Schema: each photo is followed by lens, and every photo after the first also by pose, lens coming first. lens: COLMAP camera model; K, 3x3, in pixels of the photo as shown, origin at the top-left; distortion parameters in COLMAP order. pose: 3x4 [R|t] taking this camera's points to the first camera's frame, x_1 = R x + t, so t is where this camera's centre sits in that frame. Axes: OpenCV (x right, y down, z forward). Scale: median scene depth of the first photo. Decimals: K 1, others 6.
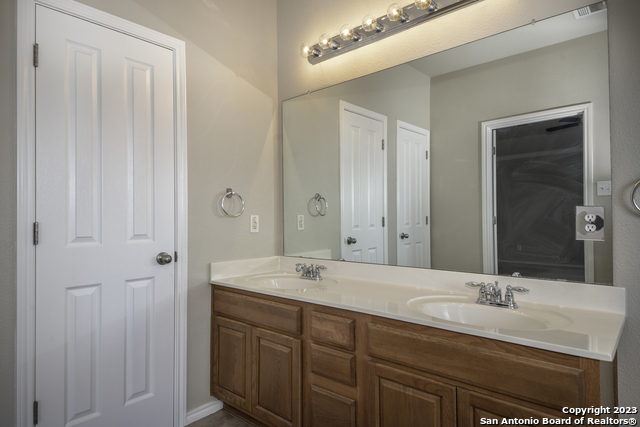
lens RADIAL K [[385.5, 0, 320.0], [0, 385.5, 213.5], [0, 0, 1]] dist [0.075479, -0.001424]
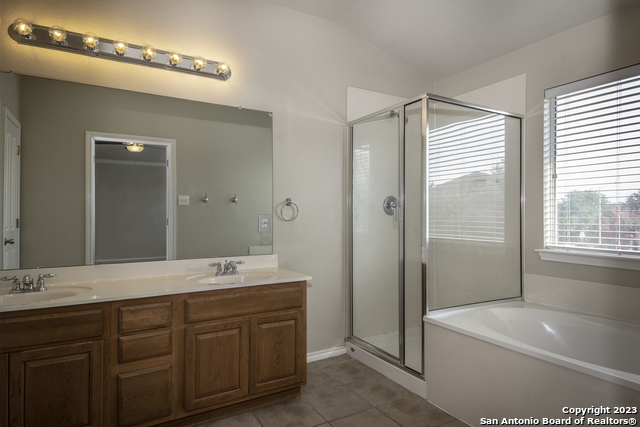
lens RADIAL K [[385.5, 0, 320.0], [0, 385.5, 213.5], [0, 0, 1]] dist [0.075479, -0.001424]
pose [[0.298927, 0.018316, 0.954100, -0.981024], [-0.013800, 0.999794, -0.014869, -0.002375], [-0.954176, -0.008722, 0.299118, 0.150515]]
